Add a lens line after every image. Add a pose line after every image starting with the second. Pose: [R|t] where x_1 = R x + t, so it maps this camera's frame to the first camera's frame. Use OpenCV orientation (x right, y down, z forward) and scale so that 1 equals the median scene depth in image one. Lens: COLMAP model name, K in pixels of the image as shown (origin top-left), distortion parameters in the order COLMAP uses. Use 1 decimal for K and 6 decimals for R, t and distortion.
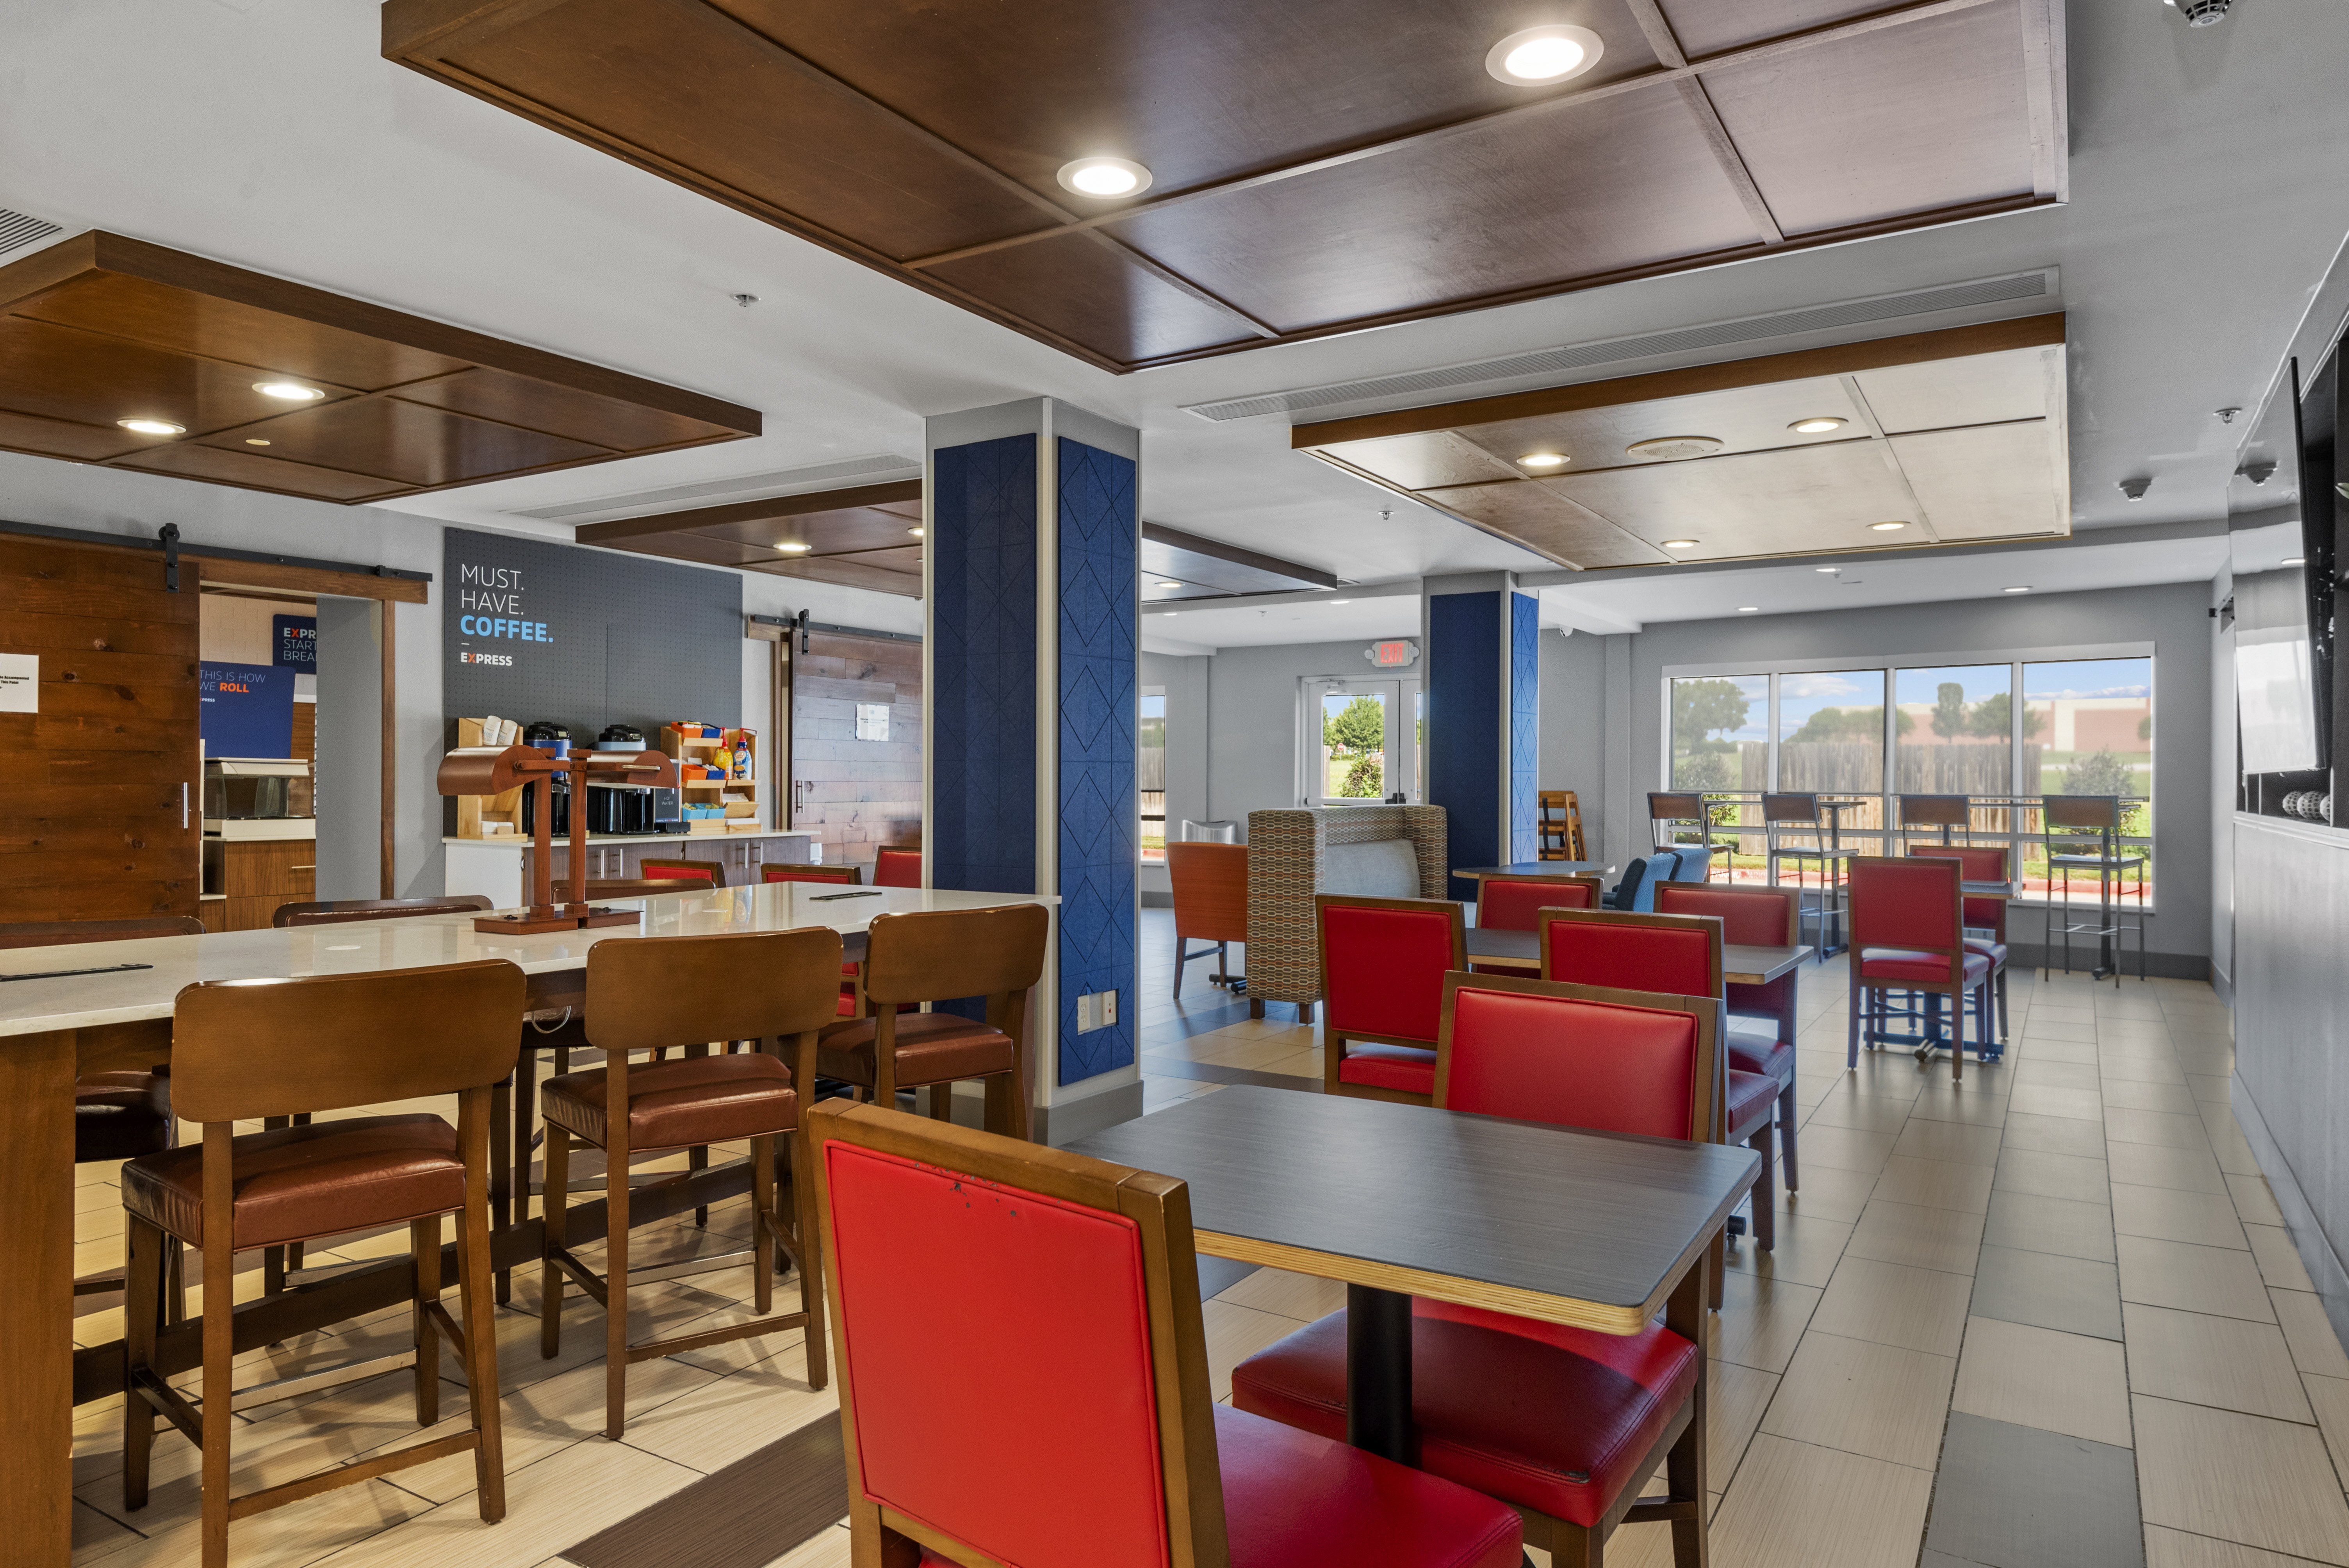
lens RADIAL K [[1477.5, 0, 1176.7], [0, 1477.5, 779.1], [0, 0, 1]] dist [-0.002734, -0.000284]
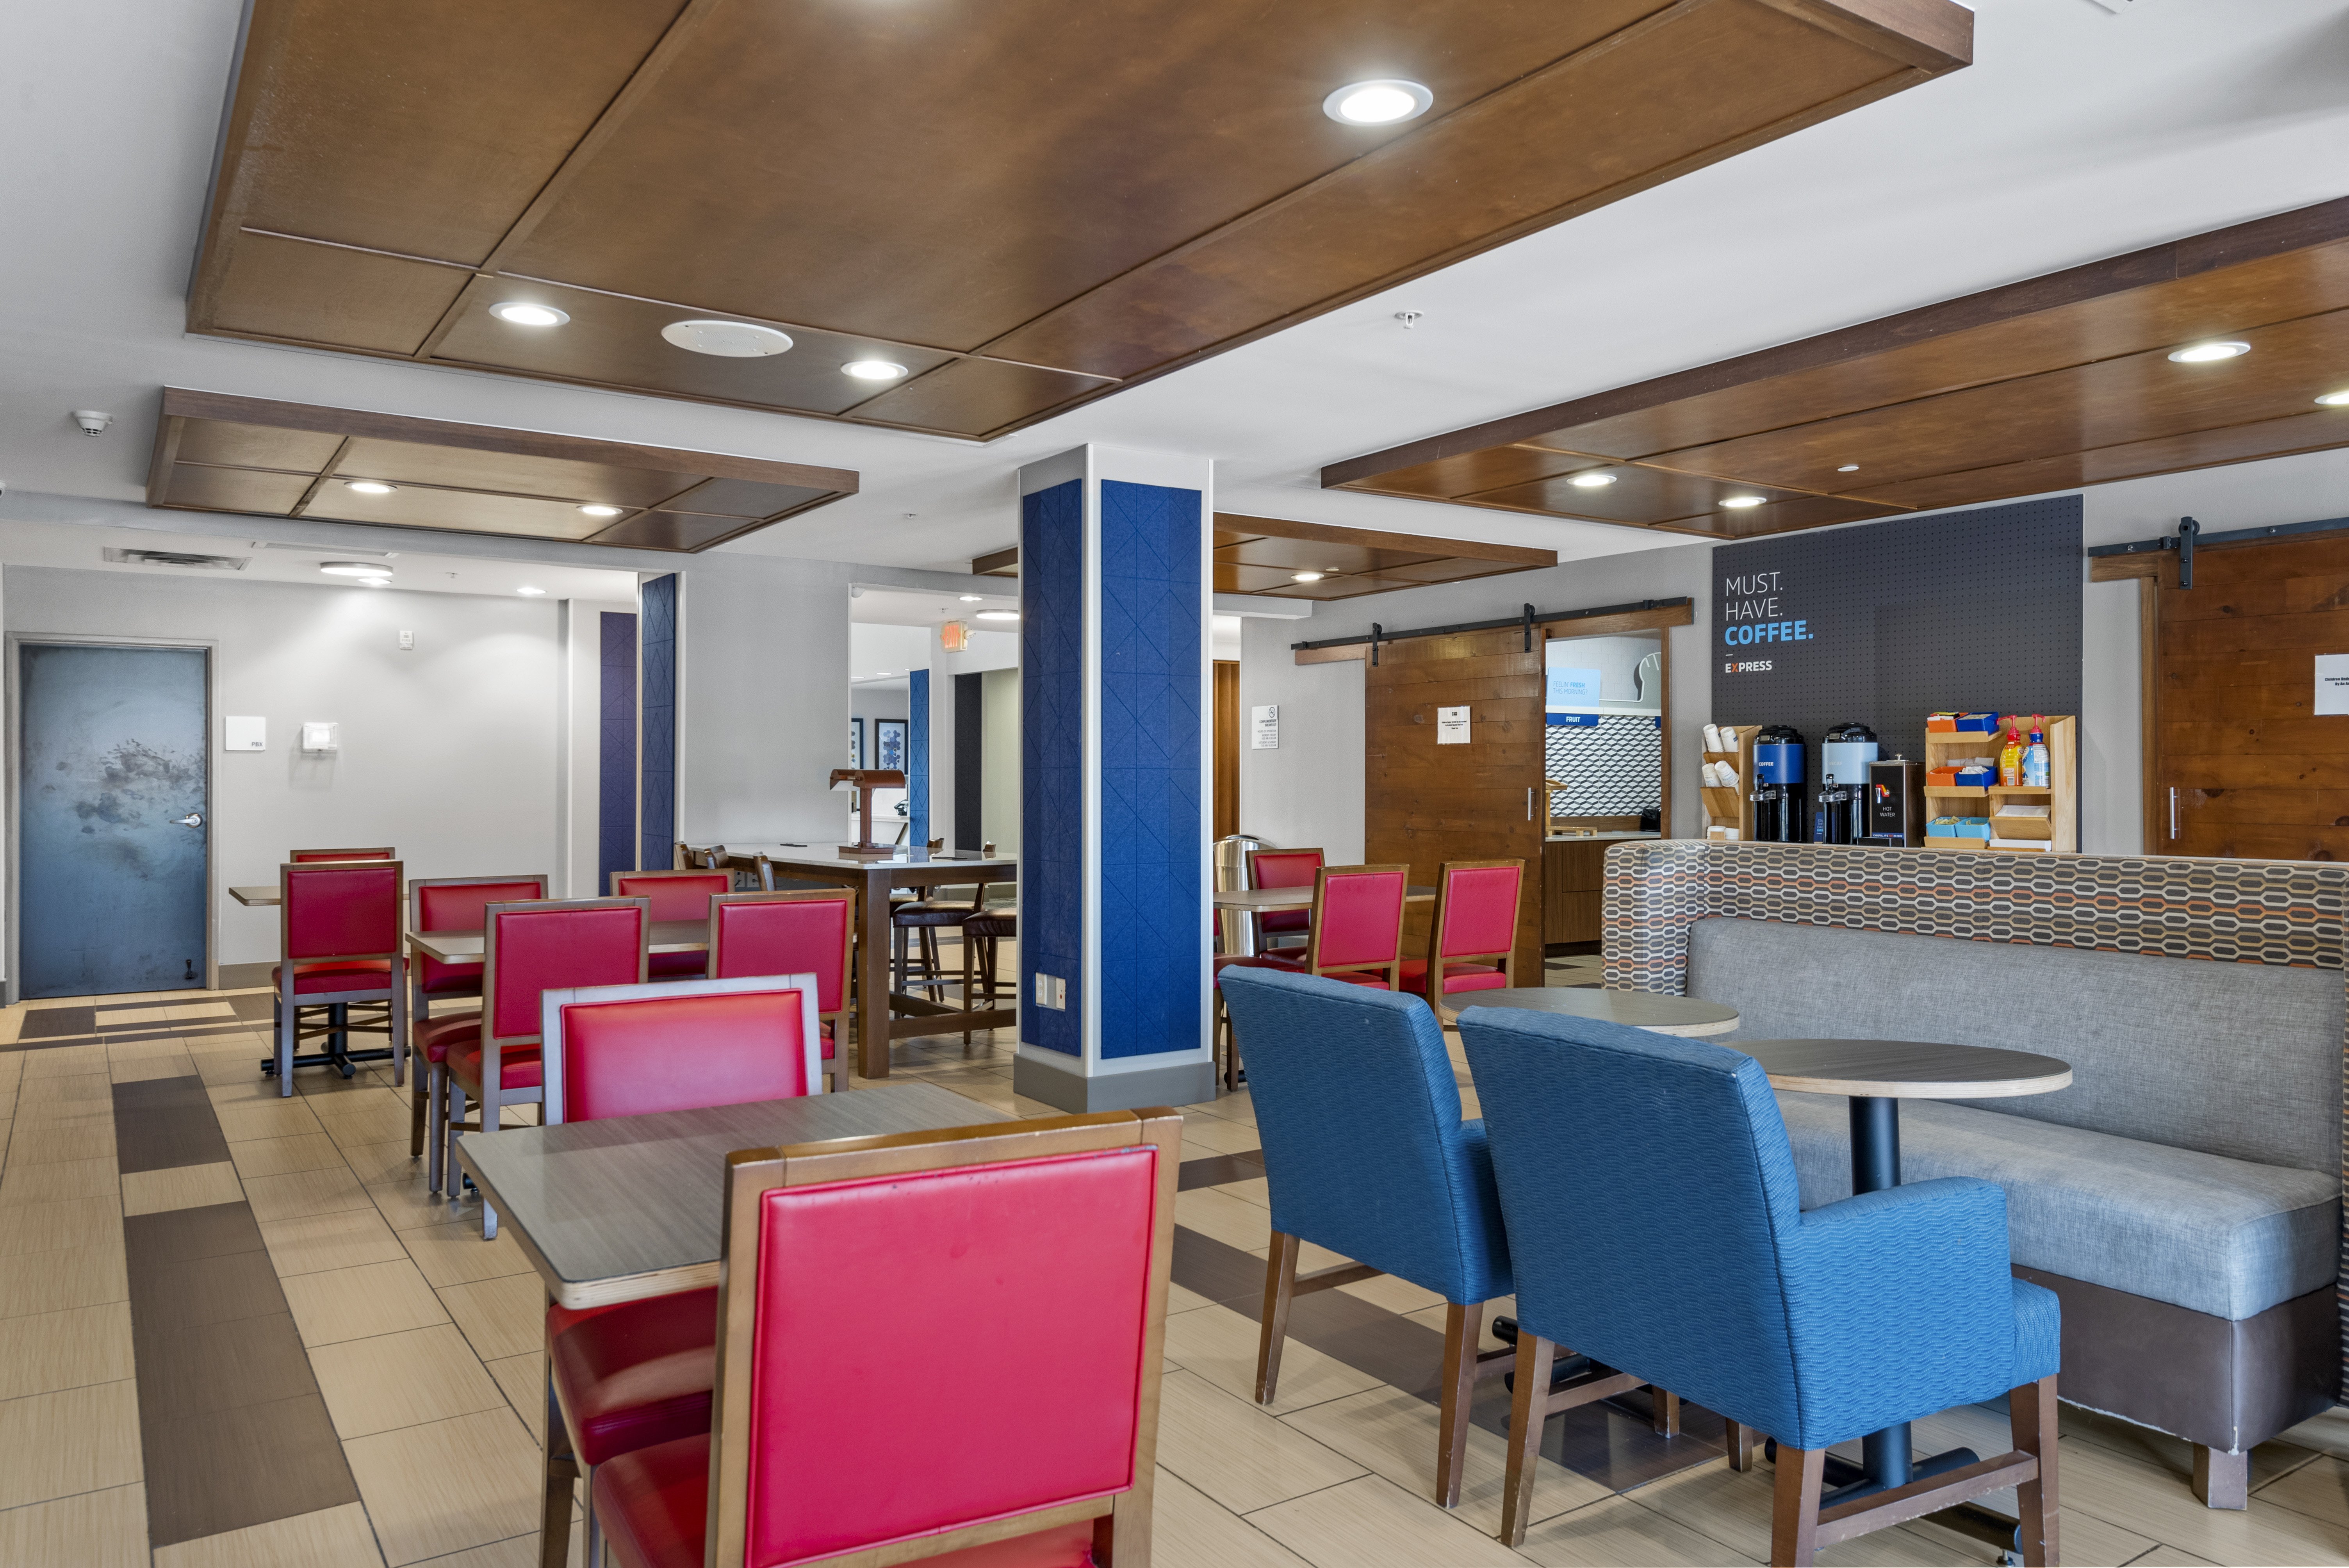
lens RADIAL K [[1619.8, 0, 1177.0], [0, 1619.8, 781.9], [0, 0, 1]] dist [-0.005114, -0.000875]
pose [[-0.406492, -0.003651, -0.913647, 0.706988], [0.000579, 0.999991, -0.004254, 0.002458], [0.913654, -0.002258, -0.406486, 1.093008]]
